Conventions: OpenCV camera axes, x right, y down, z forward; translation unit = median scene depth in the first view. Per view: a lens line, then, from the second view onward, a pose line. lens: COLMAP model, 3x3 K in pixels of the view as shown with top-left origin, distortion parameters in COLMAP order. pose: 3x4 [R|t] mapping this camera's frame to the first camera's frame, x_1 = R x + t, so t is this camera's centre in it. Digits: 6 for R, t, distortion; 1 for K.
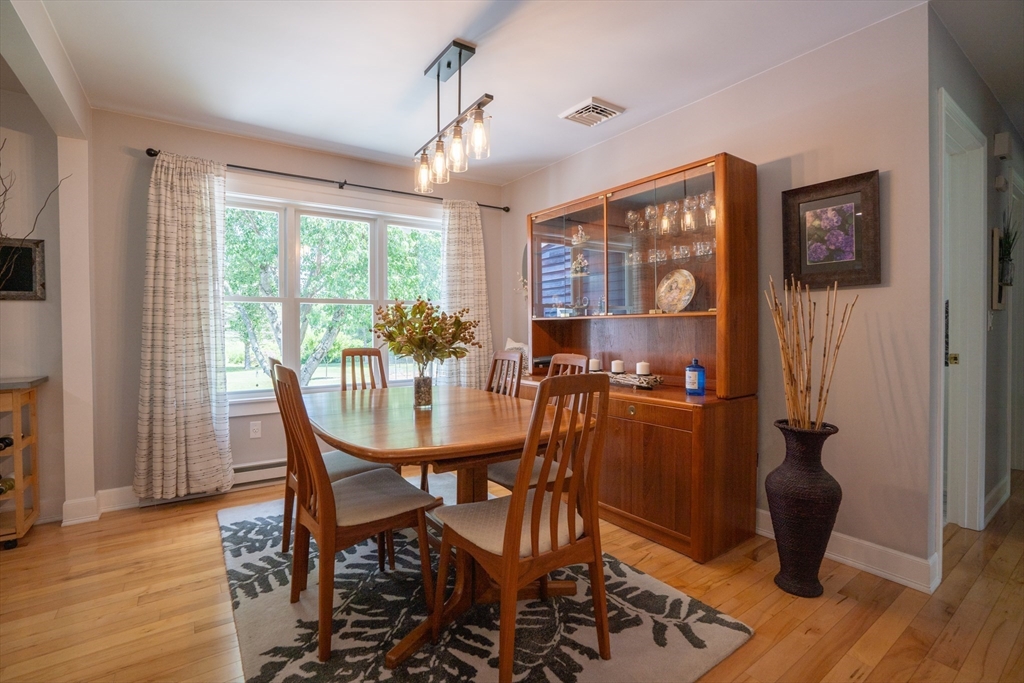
lens RADIAL K [[477.7, 0, 514.0], [0, 477.7, 335.1], [0, 0, 1]] dist [-0.050256, 0.010712]
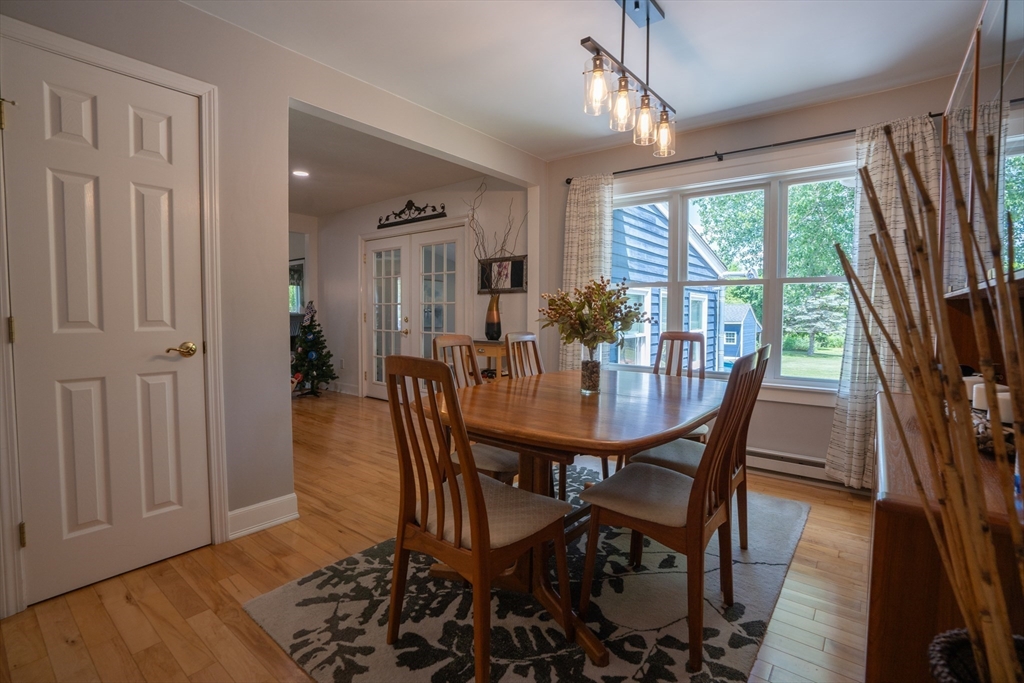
lens RADIAL K [[477.7, 0, 515.3], [0, 477.7, 338.3], [0, 0, 1]] dist [-0.050256, 0.010712]
pose [[0.279294, 0.058607, -0.958415, 0.581433], [-0.026789, 0.998223, 0.053235, -0.002760], [0.959832, 0.010807, 0.280367, 0.497302]]
